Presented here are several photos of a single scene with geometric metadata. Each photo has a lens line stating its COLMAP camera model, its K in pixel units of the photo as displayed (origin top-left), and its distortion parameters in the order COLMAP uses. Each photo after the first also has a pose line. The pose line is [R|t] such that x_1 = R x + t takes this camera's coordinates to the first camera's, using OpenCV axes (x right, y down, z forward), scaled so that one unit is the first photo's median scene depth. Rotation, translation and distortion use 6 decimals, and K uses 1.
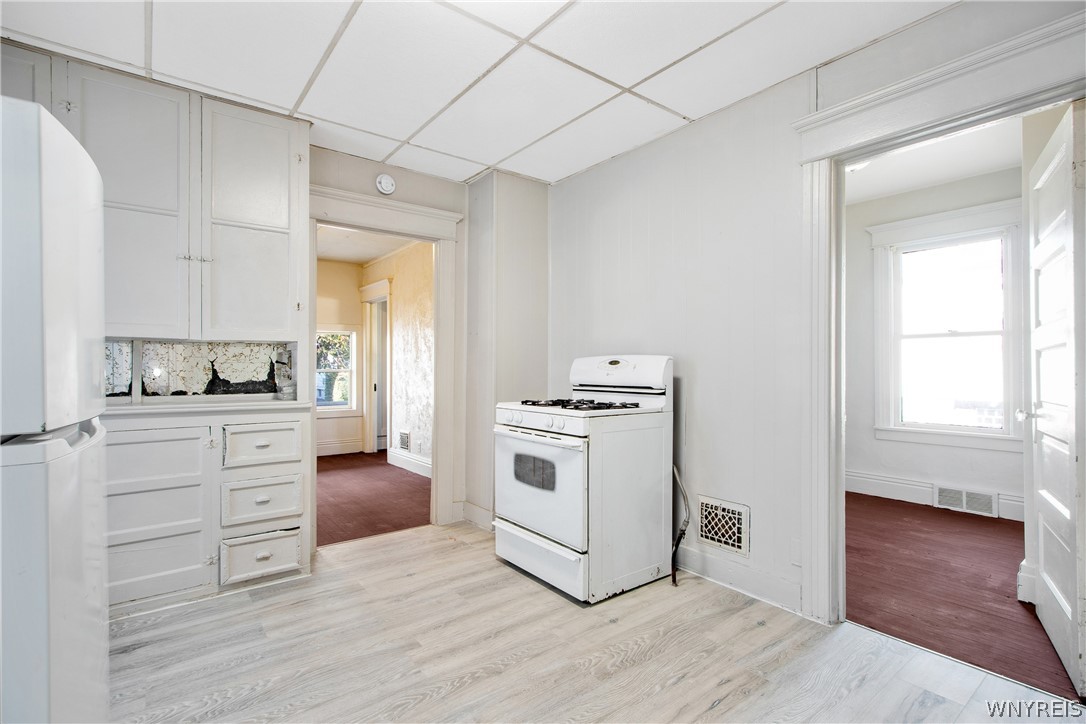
lens RADIAL K [[511.7, 0, 543.0], [0, 511.7, 362.0], [0, 0, 1]] dist [0.000659, 0.000232]
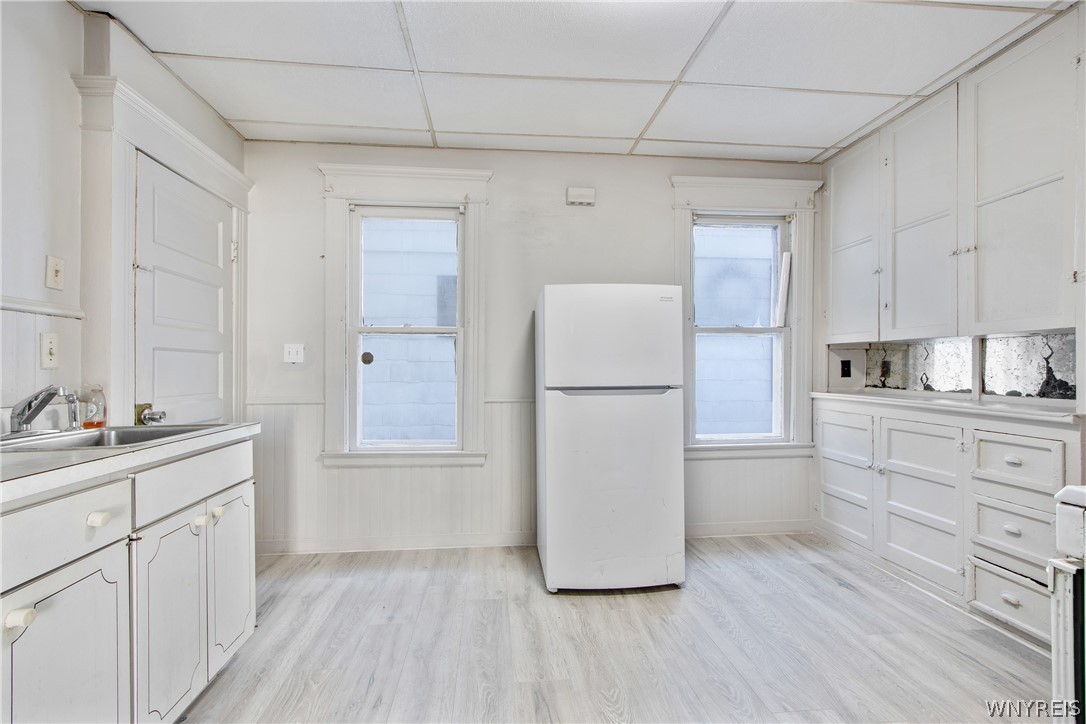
lens RADIAL K [[511.7, 0, 543.0], [0, 511.7, 362.0], [0, 0, 1]] dist [0.000659, 0.000232]
pose [[-0.529034, -0.007984, -0.848563, 0.524433], [0.009188, 0.999843, -0.015136, 0.011335], [0.848551, -0.015804, -0.528877, 0.803692]]
